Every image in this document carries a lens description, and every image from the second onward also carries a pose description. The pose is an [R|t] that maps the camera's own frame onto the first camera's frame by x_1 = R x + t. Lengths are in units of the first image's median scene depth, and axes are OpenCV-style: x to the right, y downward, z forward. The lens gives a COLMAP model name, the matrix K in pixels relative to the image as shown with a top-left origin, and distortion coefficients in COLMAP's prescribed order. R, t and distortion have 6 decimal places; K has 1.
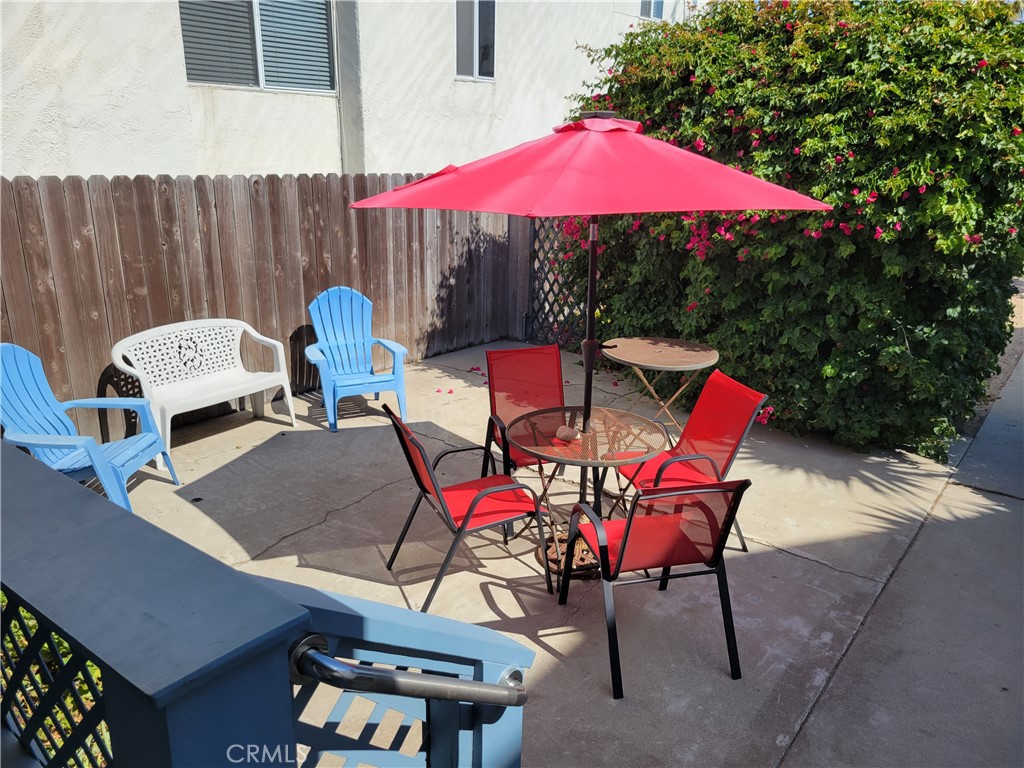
lens RADIAL K [[768.9, 0, 509.8], [0, 768.9, 380.3], [0, 0, 1]] dist [0.030975, -0.020998]
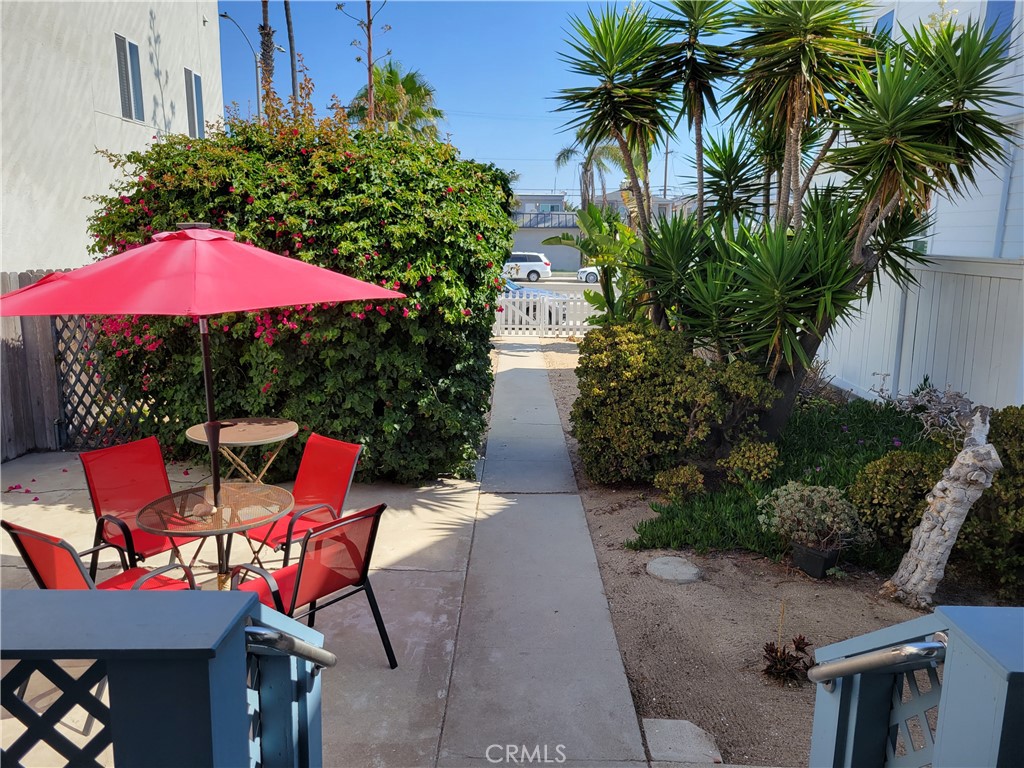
lens RADIAL K [[768.9, 0, 512.2], [0, 768.9, 384.8], [0, 0, 1]] dist [0.030975, -0.020998]
pose [[0.787405, -0.119967, 0.604650, -0.165041], [0.181744, 0.982459, -0.041750, 0.014826], [-0.589035, 0.142766, 0.795396, -0.109178]]
